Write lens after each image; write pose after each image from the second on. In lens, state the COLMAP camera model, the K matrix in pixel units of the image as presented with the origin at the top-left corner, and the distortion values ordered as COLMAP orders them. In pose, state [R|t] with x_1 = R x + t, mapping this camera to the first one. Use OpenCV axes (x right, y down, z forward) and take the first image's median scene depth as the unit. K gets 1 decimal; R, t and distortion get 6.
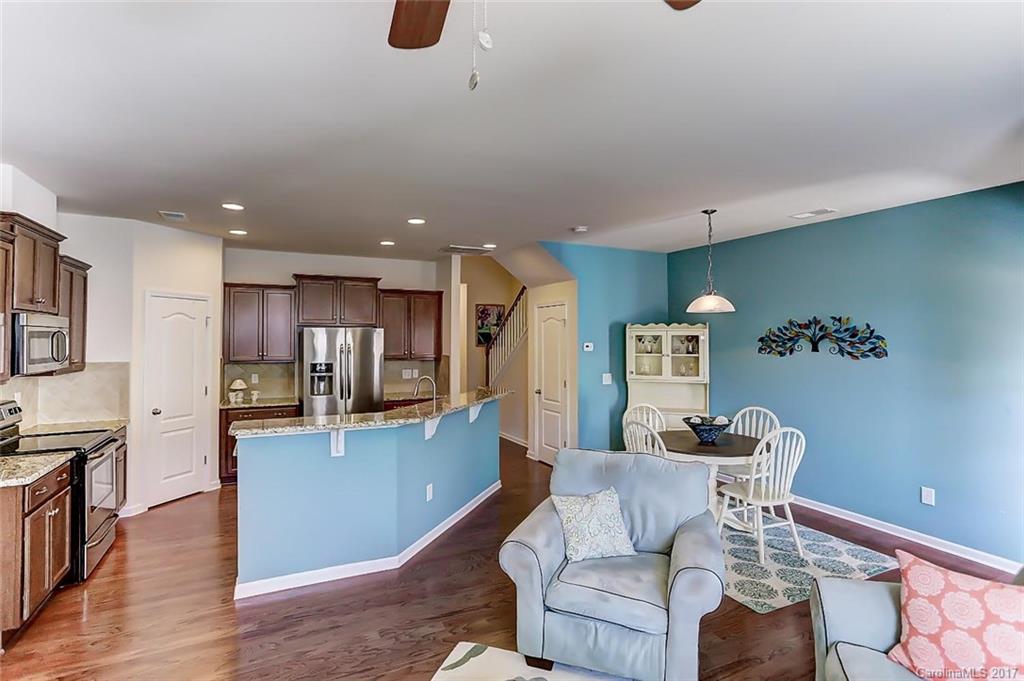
lens RADIAL K [[508.5, 0, 506.3], [0, 508.5, 332.4], [0, 0, 1]] dist [-0.003516, 0.009525]
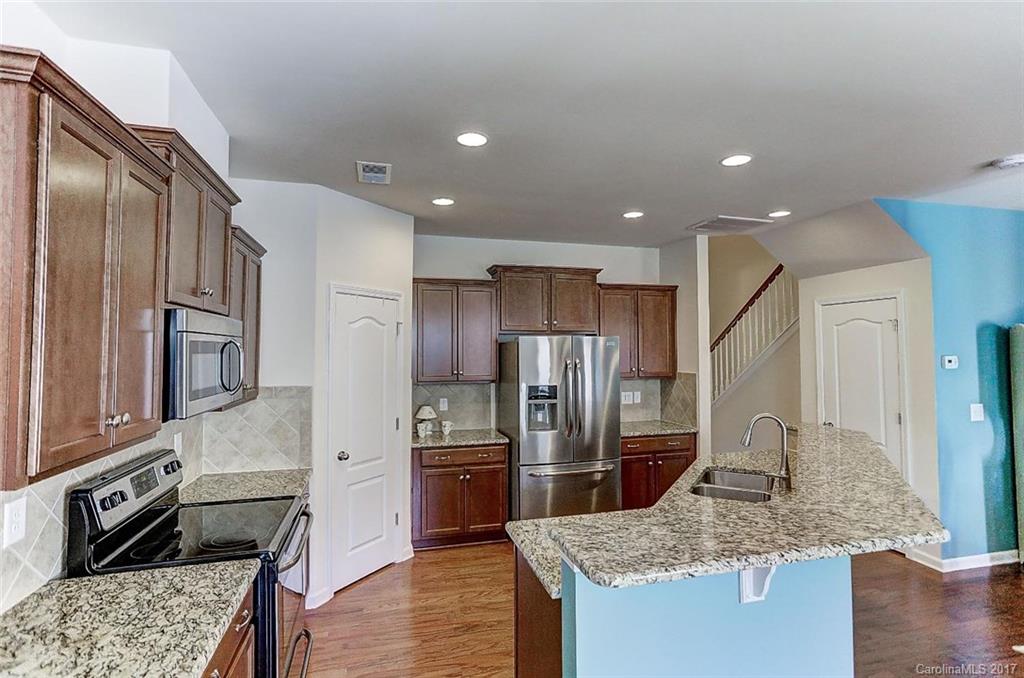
lens RADIAL K [[502.2, 0, 508.5], [0, 502.2, 332.9], [0, 0, 1]] dist [-0.026023, -0.000227]
pose [[0.982261, -0.011143, -0.187190, -0.297702], [0.007061, 0.999723, -0.022458, 0.001953], [0.187388, 0.020738, 0.982067, 0.322404]]
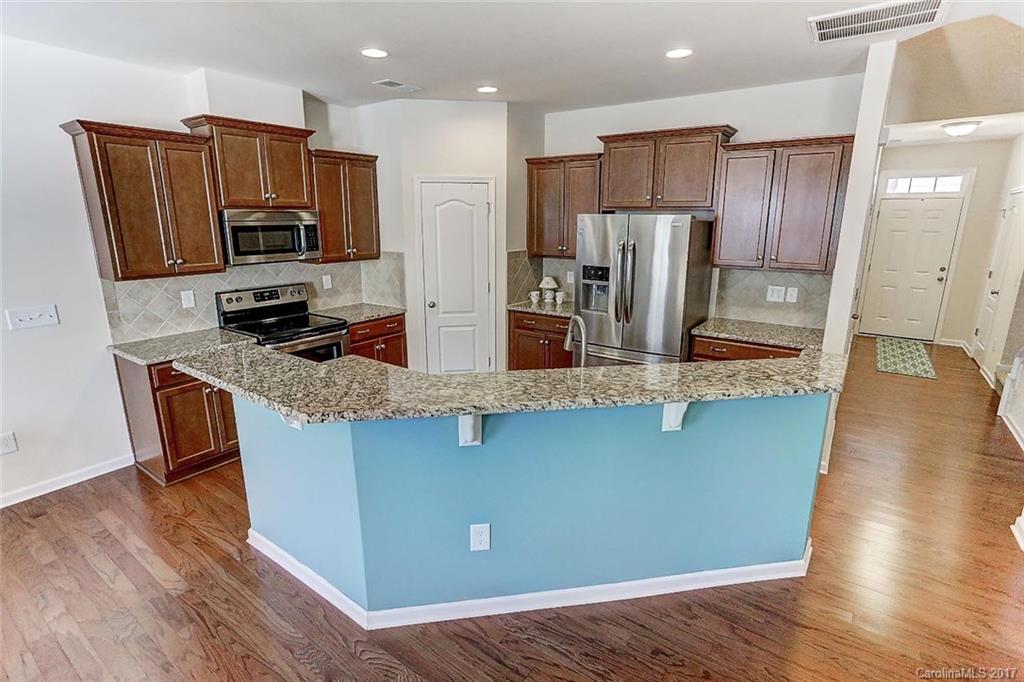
lens RADIAL K [[508.5, 0, 506.3], [0, 508.5, 332.9], [0, 0, 1]] dist [-0.003516, 0.009525]
pose [[0.470259, 0.202765, -0.858920, 0.216975], [0.011462, 0.971763, 0.235679, -0.019325], [0.882454, -0.120676, 0.454656, 0.609068]]
